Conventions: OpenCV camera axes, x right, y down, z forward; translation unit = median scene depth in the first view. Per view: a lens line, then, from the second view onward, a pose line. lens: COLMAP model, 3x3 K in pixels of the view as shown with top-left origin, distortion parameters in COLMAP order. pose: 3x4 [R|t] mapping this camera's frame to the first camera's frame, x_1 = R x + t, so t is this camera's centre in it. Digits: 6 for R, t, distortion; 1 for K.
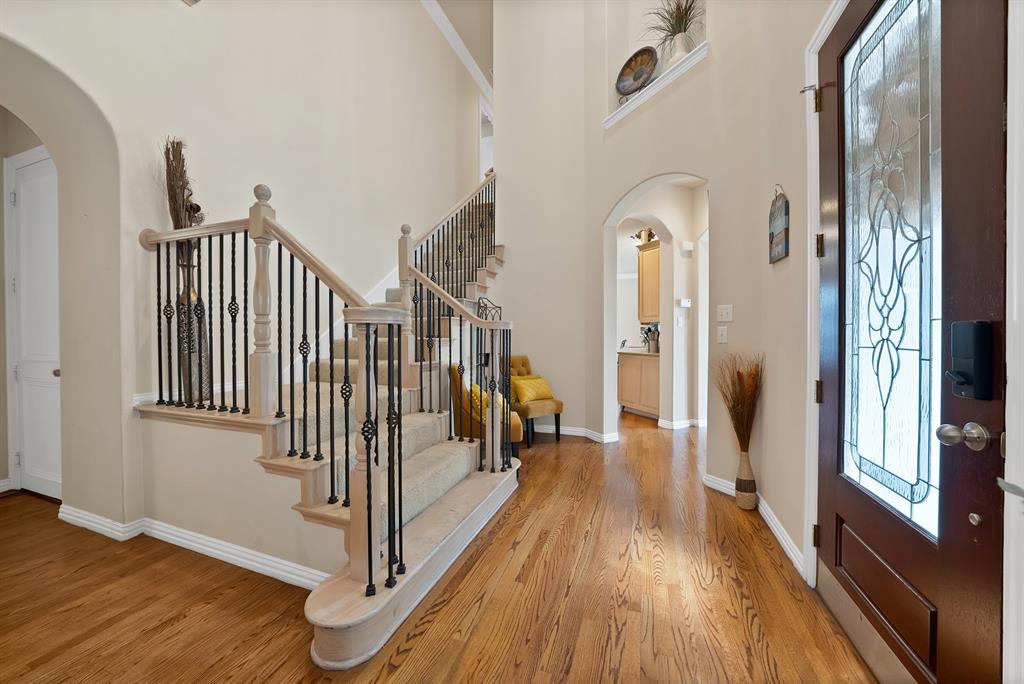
lens RADIAL K [[370.2, 0, 516.4], [0, 370.2, 338.5], [0, 0, 1]] dist [-0.015517, 0.000031]
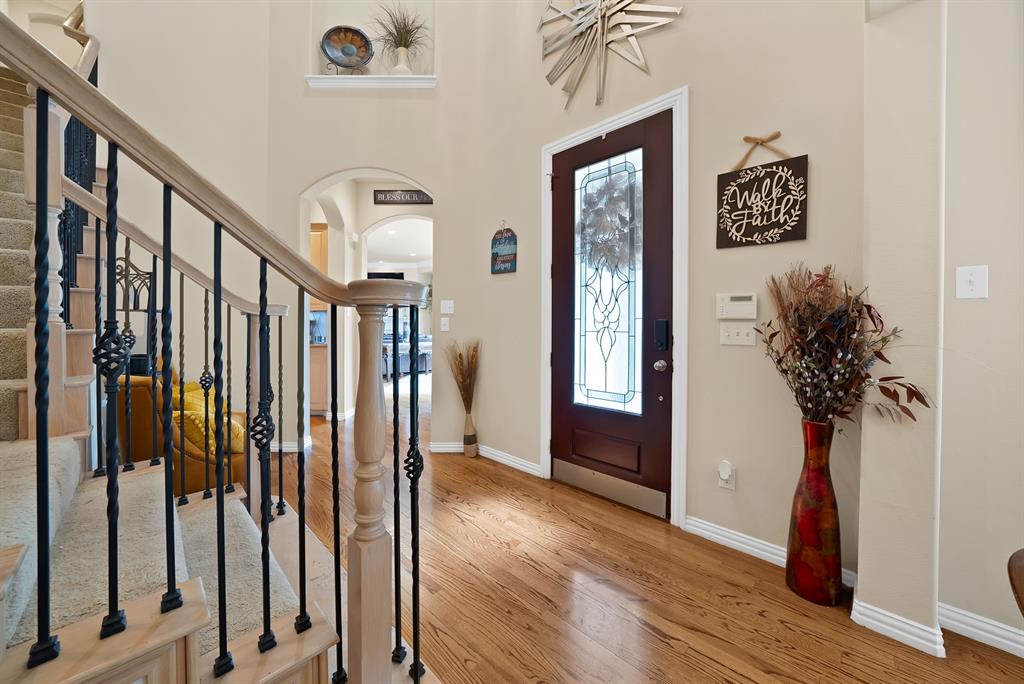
lens RADIAL K [[370.2, 0, 522.1], [0, 370.2, 328.2], [0, 0, 1]] dist [-0.015517, 0.000031]
pose [[0.402948, -0.003023, 0.915218, -0.739474], [0.005026, 0.999987, 0.001090, 0.002340], [-0.915209, 0.004161, 0.402957, 0.429009]]
